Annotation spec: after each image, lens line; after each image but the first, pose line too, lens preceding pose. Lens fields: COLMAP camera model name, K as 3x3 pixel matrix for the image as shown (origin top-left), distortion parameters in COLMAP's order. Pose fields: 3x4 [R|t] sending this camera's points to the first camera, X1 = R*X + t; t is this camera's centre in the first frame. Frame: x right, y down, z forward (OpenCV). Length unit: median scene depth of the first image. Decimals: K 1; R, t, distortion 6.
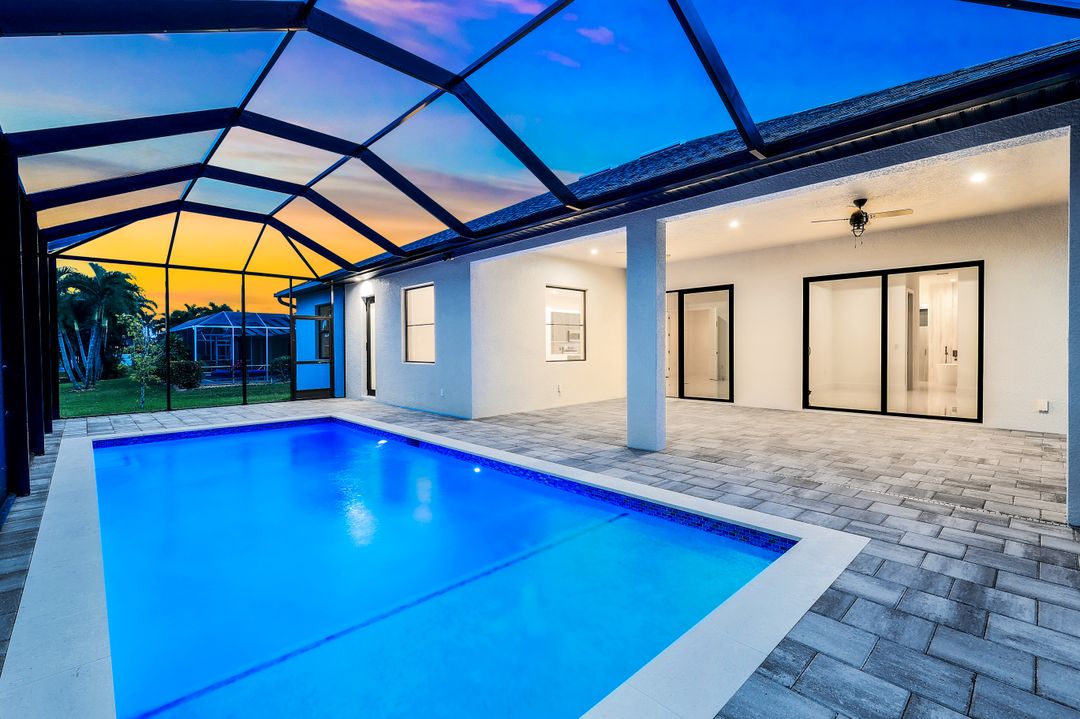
lens RADIAL K [[477.6, 0, 546.4], [0, 477.6, 358.1], [0, 0, 1]] dist [0.000013, -0.000083]
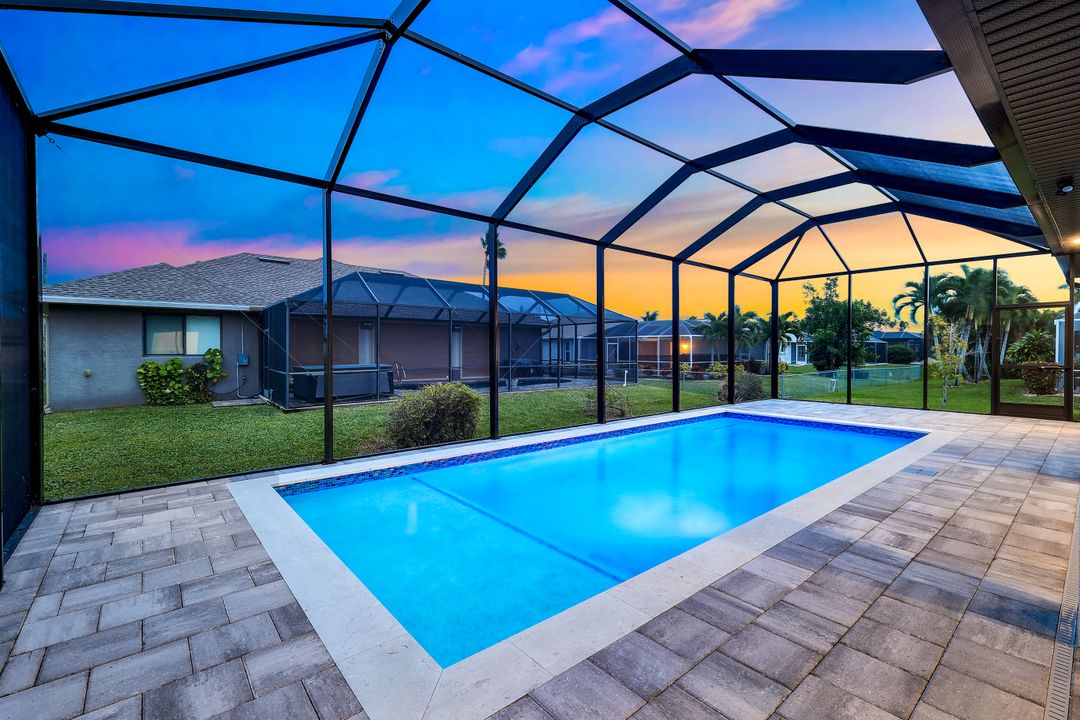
lens RADIAL K [[477.6, 0, 546.4], [0, 477.6, 358.6], [0, 0, 1]] dist [0.000013, -0.000083]
pose [[-0.064625, 0.025968, -0.997572, 0.987915], [-0.020650, 0.999413, 0.027353, -0.031309], [0.997696, 0.022368, -0.064051, 1.020954]]
